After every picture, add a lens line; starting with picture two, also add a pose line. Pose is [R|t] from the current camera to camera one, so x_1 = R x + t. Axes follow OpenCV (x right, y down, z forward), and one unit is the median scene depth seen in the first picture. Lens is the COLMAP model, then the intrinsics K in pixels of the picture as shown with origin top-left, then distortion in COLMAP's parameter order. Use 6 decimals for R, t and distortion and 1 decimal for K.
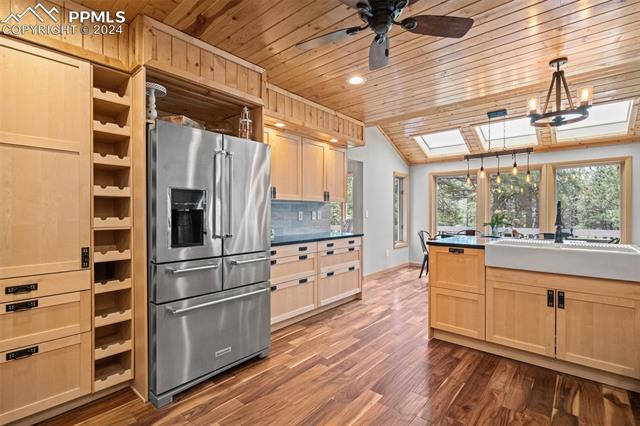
lens RADIAL K [[302.8, 0, 316.2], [0, 302.8, 214.2], [0, 0, 1]] dist [-0.003129, 0.000643]
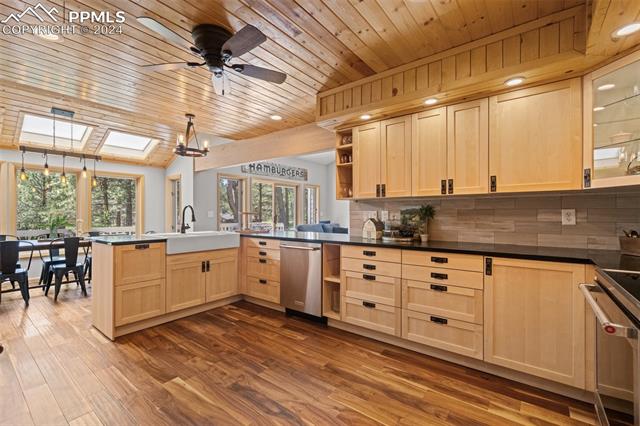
lens RADIAL K [[287.9, 0, 313.5], [0, 287.9, 213.4], [0, 0, 1]] dist [0.004225, 0.000048]
pose [[-0.055536, 0.005171, 0.998443, -0.699166], [0.004243, 0.999979, -0.004943, 0.004392], [-0.998448, 0.003962, -0.055557, 0.447341]]
